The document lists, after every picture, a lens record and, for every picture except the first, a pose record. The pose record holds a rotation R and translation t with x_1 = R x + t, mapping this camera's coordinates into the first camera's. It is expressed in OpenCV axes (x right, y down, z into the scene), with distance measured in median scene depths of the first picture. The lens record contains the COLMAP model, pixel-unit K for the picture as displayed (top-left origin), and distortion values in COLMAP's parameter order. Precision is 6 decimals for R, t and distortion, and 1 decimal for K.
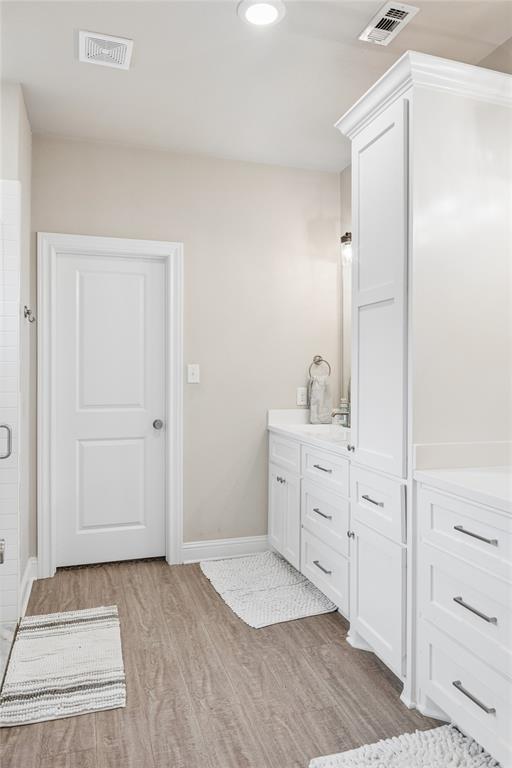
lens RADIAL K [[523.4, 0, 256.1], [0, 523.4, 380.6], [0, 0, 1]] dist [-0.000900, -0.010854]
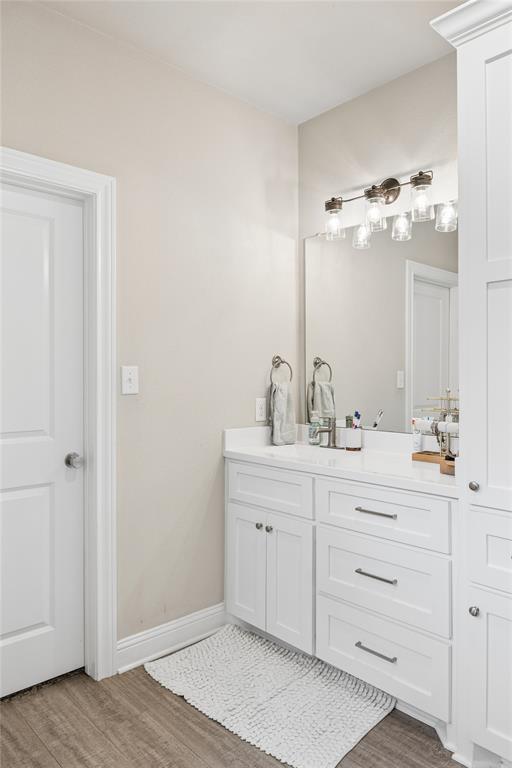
lens RADIAL K [[523.4, 0, 255.9], [0, 523.4, 383.6], [0, 0, 1]] dist [-0.000900, -0.010854]
pose [[0.905900, -0.005496, 0.423457, -0.254495], [0.007491, 0.999967, -0.003048, -0.005423], [-0.423426, 0.005934, 0.905911, 0.337292]]
